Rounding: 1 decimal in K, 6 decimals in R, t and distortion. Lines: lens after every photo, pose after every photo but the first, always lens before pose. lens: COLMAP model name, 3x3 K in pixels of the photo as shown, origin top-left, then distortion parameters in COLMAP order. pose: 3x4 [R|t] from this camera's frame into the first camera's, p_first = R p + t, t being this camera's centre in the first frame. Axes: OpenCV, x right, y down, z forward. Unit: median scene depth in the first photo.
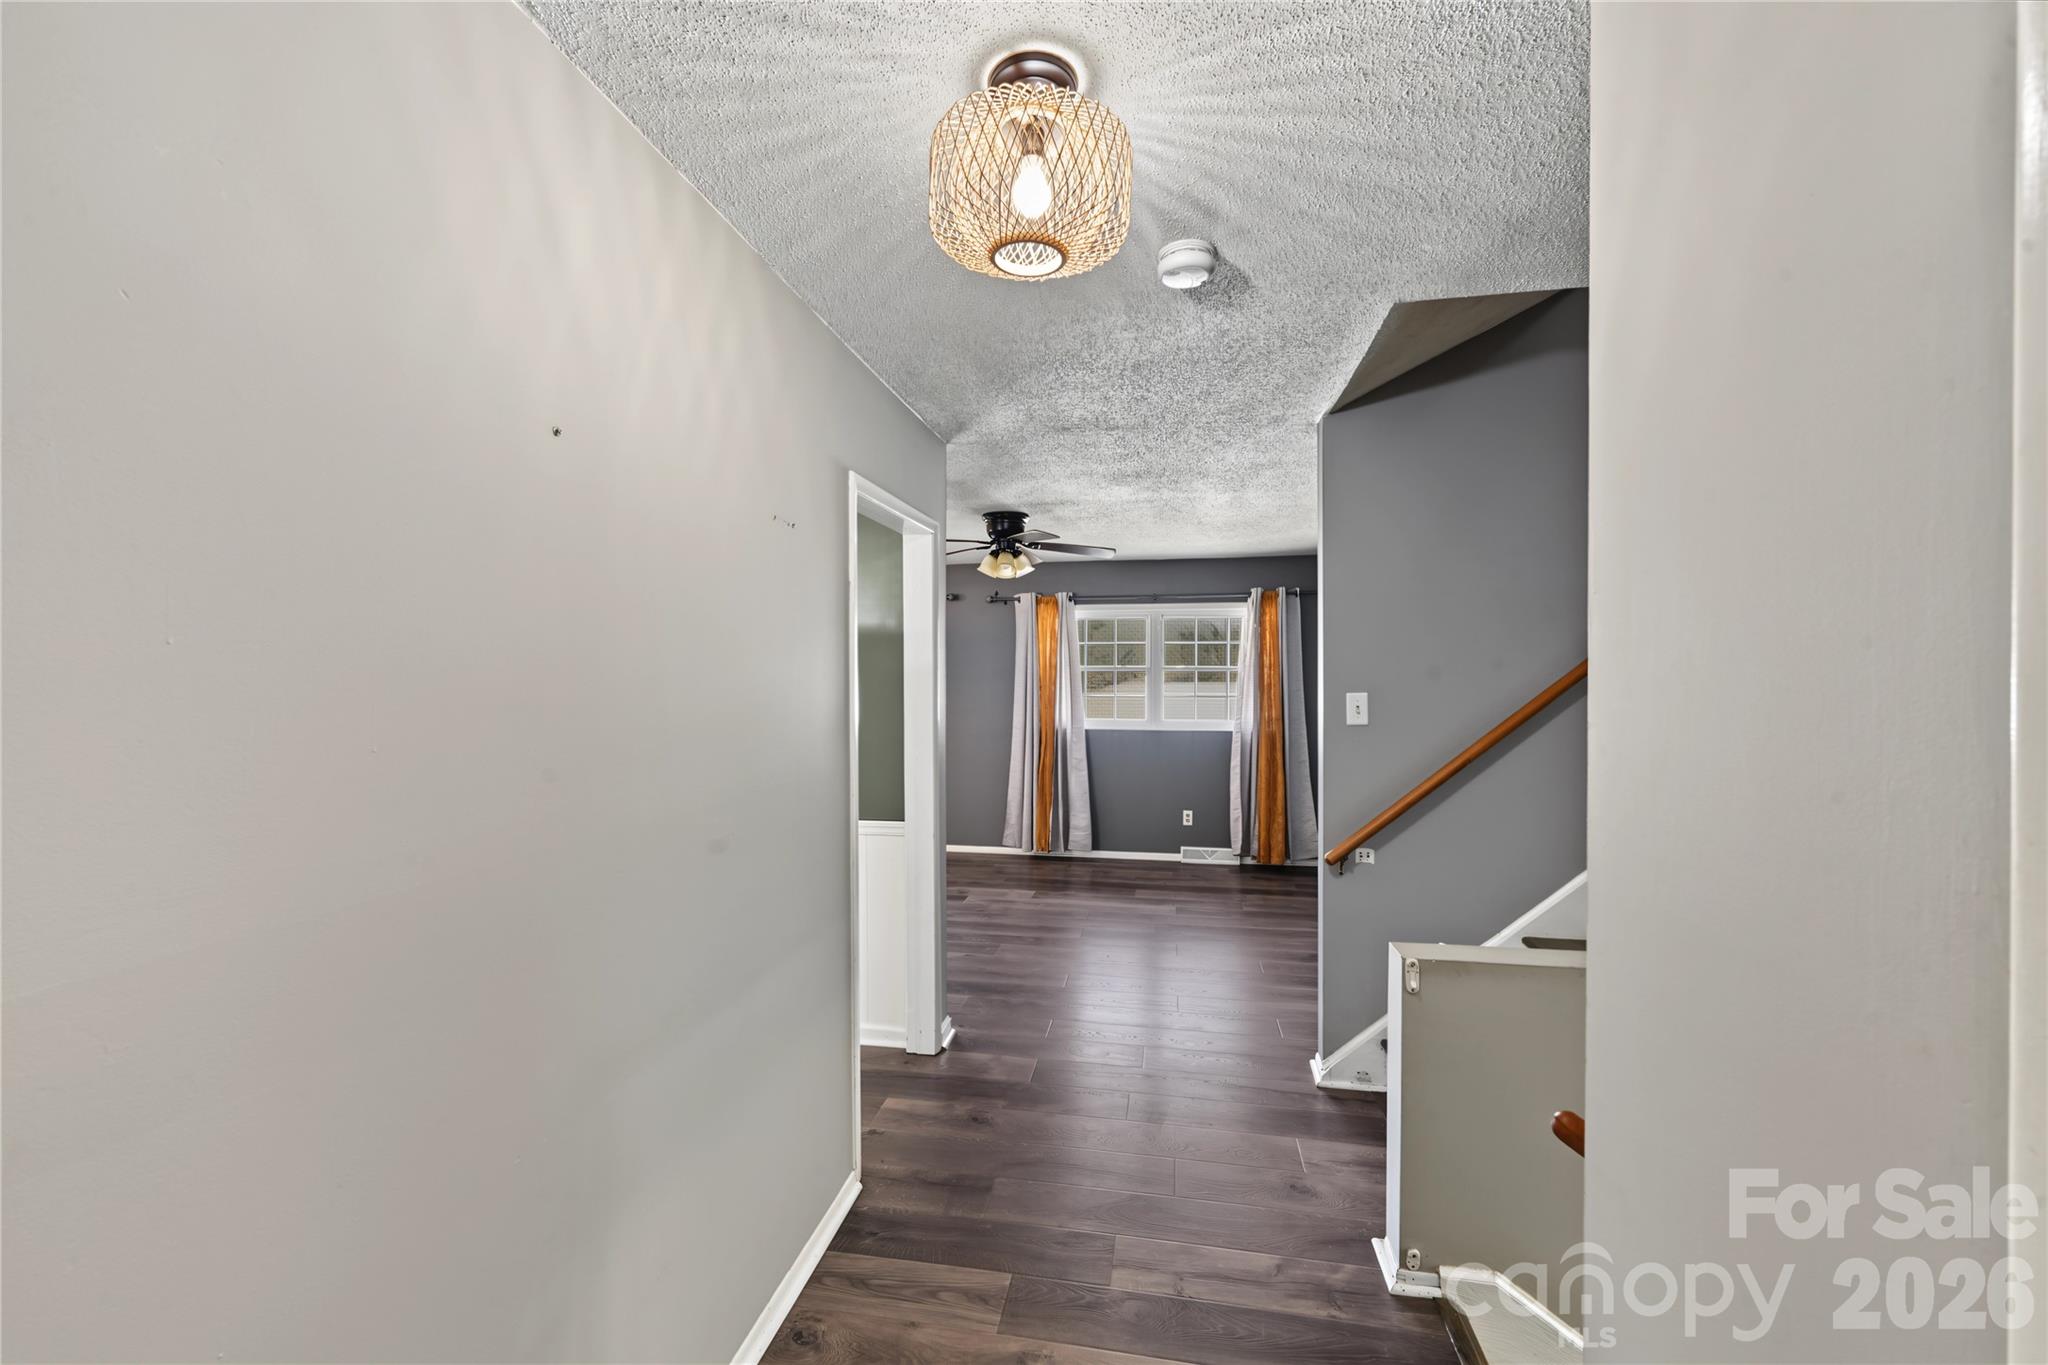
lens RADIAL K [[833.9, 0, 1022.6], [0, 833.9, 680.5], [0, 0, 1]] dist [0.004130, -0.004085]
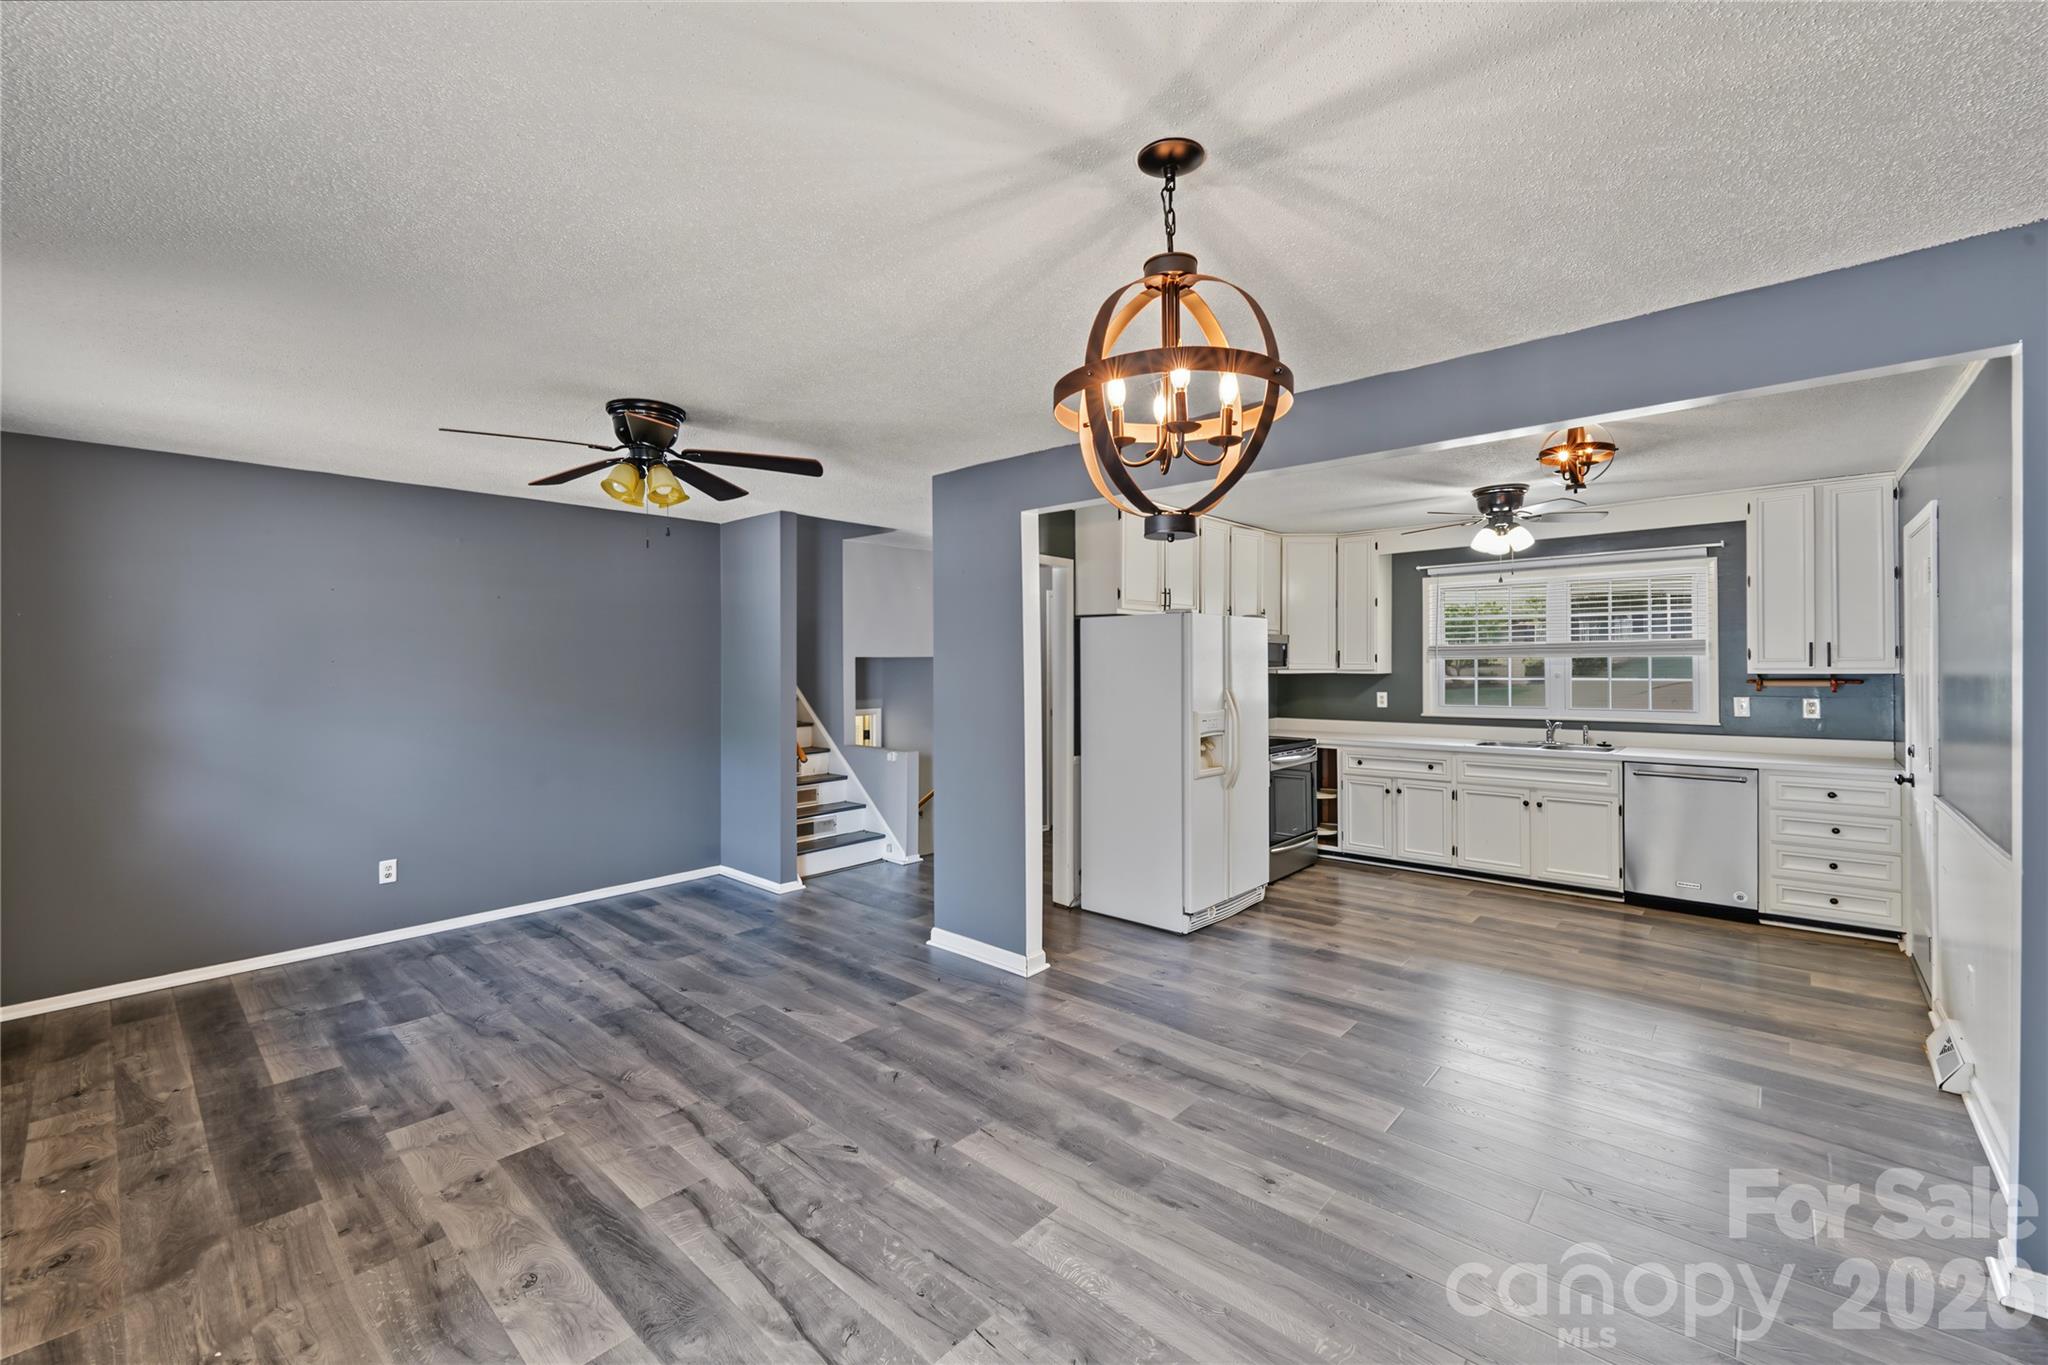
lens RADIAL K [[833.9, 0, 1026.9], [0, 833.9, 666.9], [0, 0, 1]] dist [0.004130, -0.004085]
pose [[-0.852893, 0.000518, 0.522085, -0.455248], [0.005631, 0.999950, 0.008207, -0.003036], [-0.522055, 0.009940, -0.852854, 1.048169]]
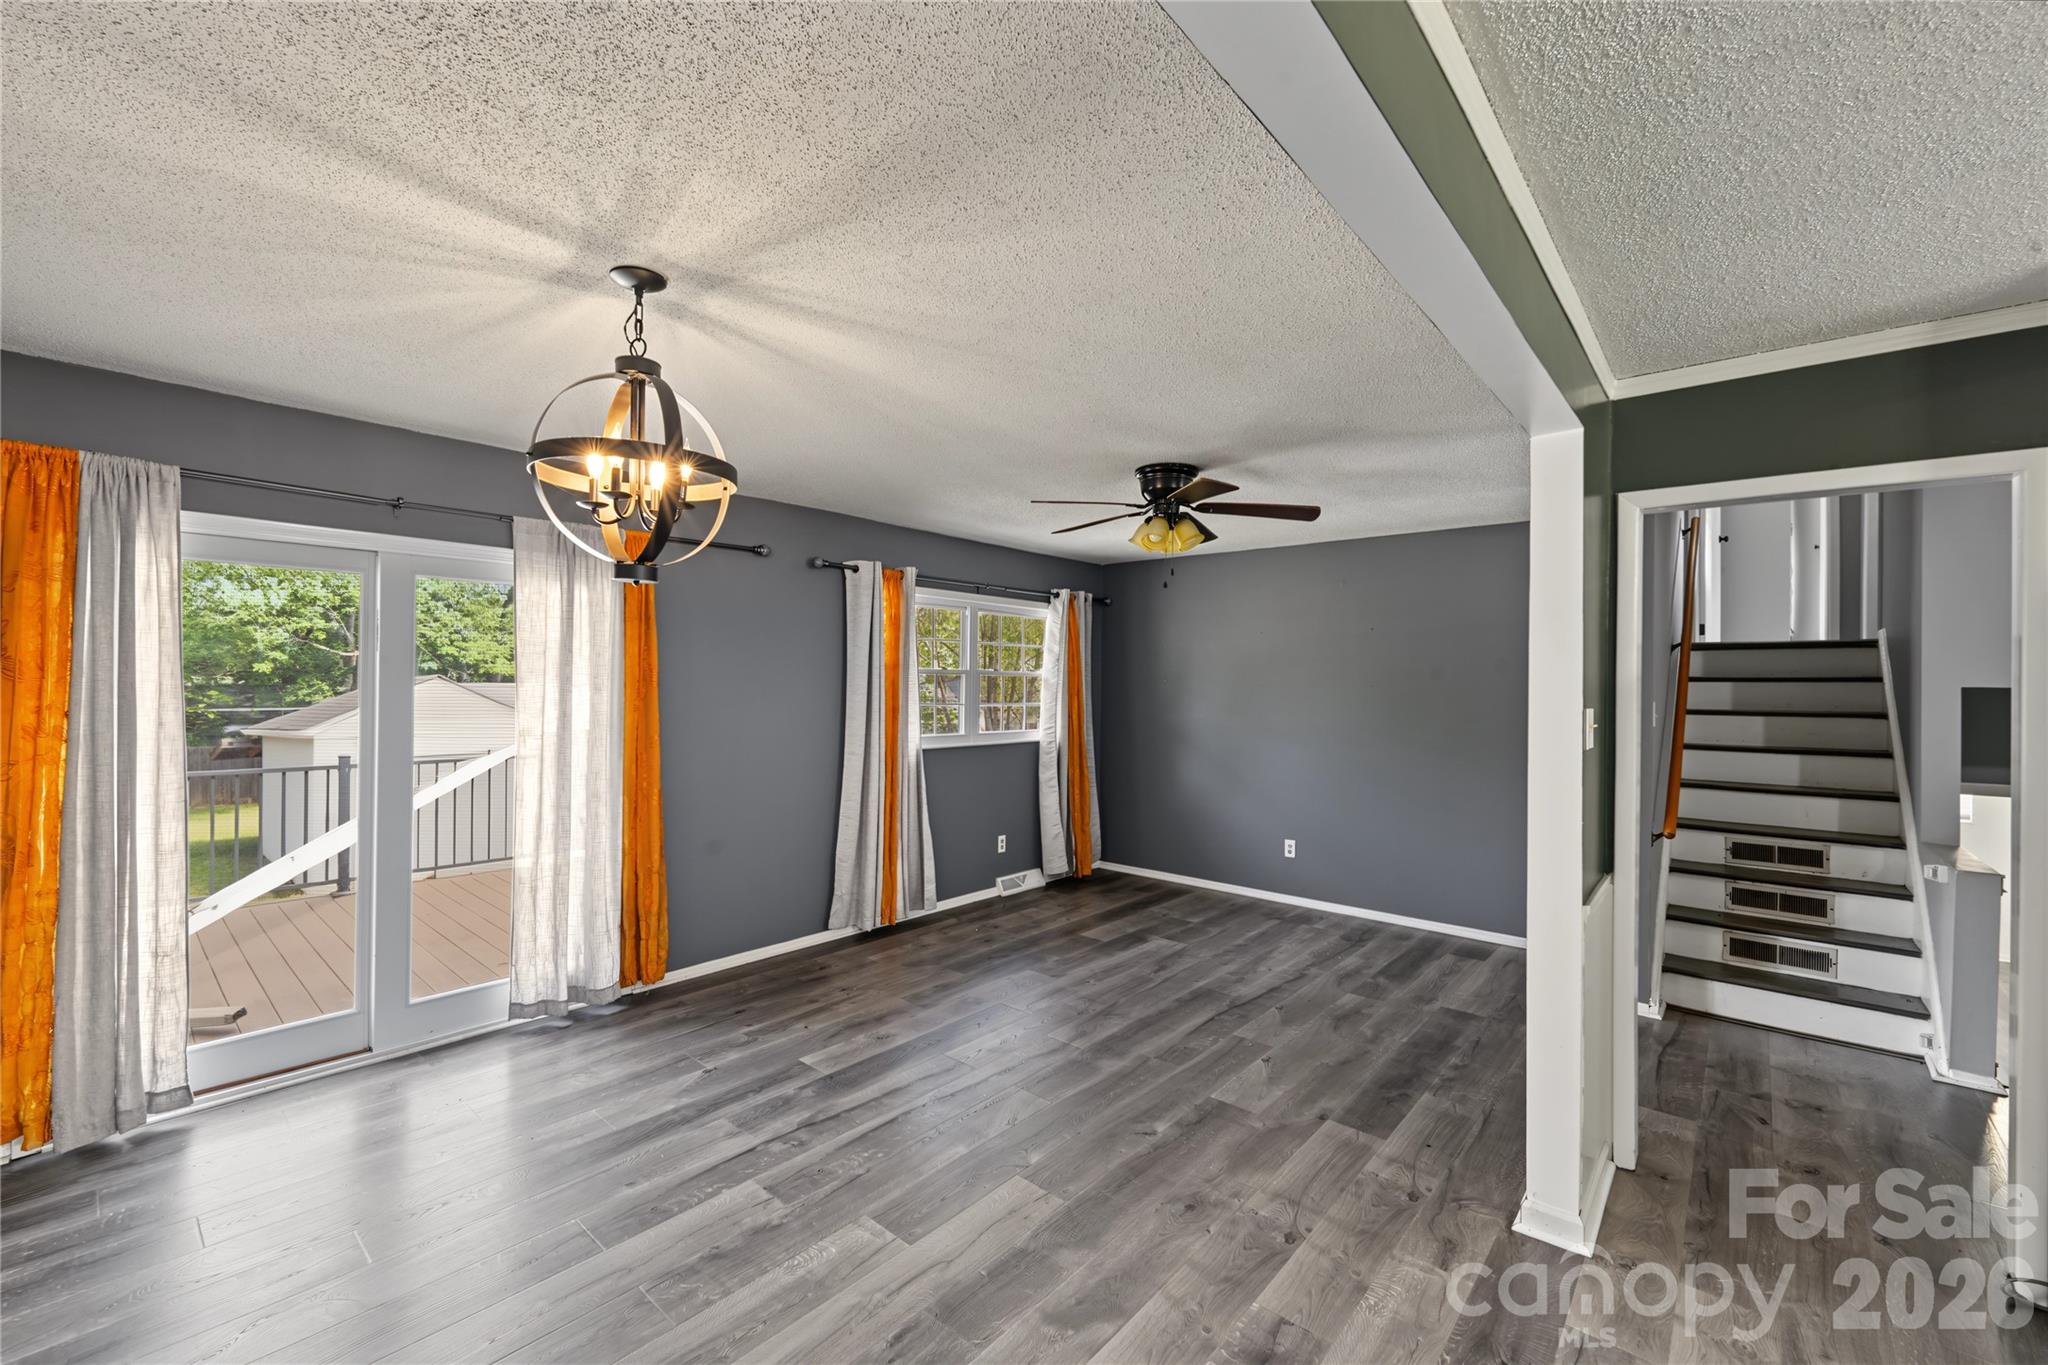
lens RADIAL K [[833.9, 0, 1012.5], [0, 833.9, 679.6], [0, 0, 1]] dist [0.004130, -0.004085]
pose [[0.520241, 0.011159, 0.853947, -0.551783], [-0.010039, 0.999925, -0.006951, -0.001178], [-0.853961, -0.004956, 0.520314, 0.544120]]
